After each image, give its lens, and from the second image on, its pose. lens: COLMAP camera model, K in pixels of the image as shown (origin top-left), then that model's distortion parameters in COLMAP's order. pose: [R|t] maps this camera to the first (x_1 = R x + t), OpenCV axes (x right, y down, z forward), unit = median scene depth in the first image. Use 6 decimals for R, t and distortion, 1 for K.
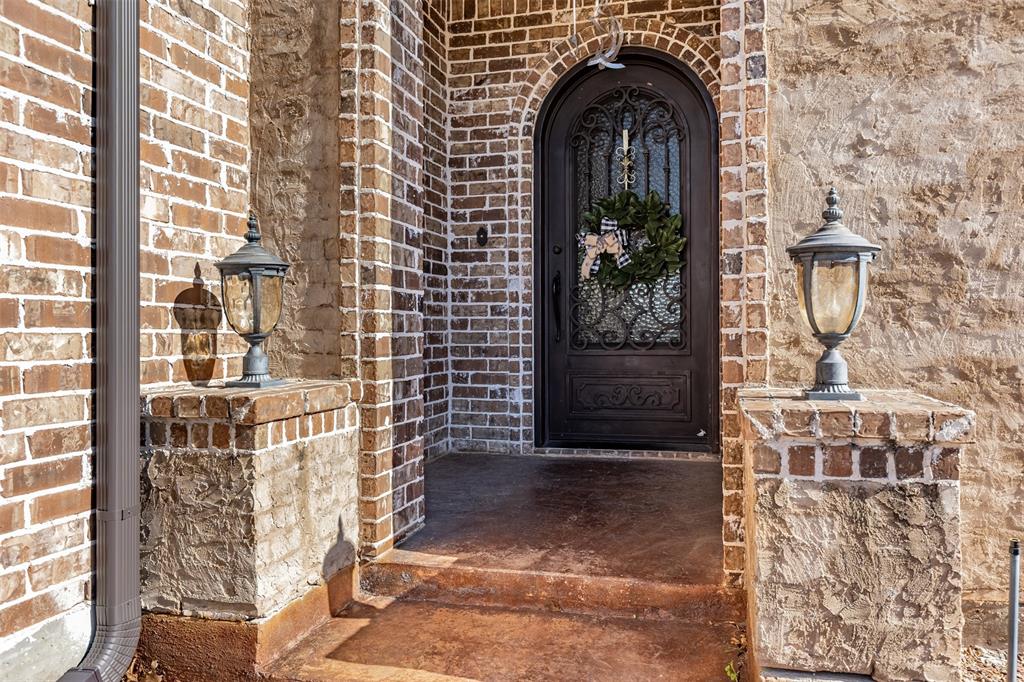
lens RADIAL K [[763.0, 0, 512.0], [0, 763.0, 341.0], [0, 0, 1]] dist [0.000996, 0.000216]
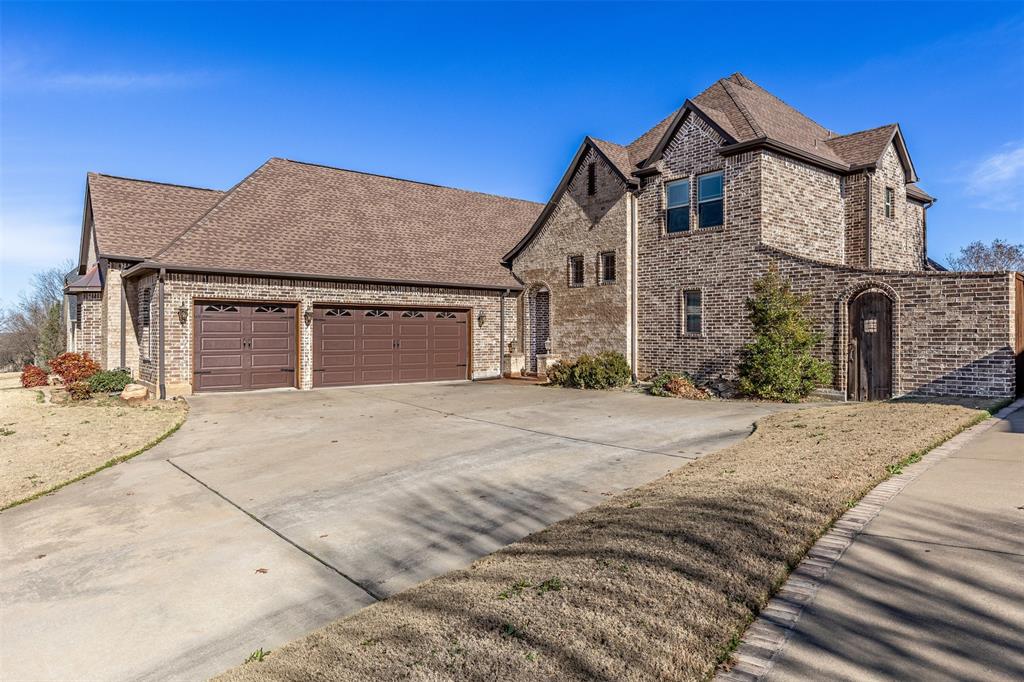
lens RADIAL K [[654.9, 0, 512.0], [0, 654.9, 341.0], [0, 0, 1]] dist [0.002373, -0.000931]
pose [[0.816568, 0.004105, -0.577234, 5.042251], [-0.005572, 0.999984, -0.000771, -0.106140], [0.577222, 0.003846, 0.816578, -6.653611]]
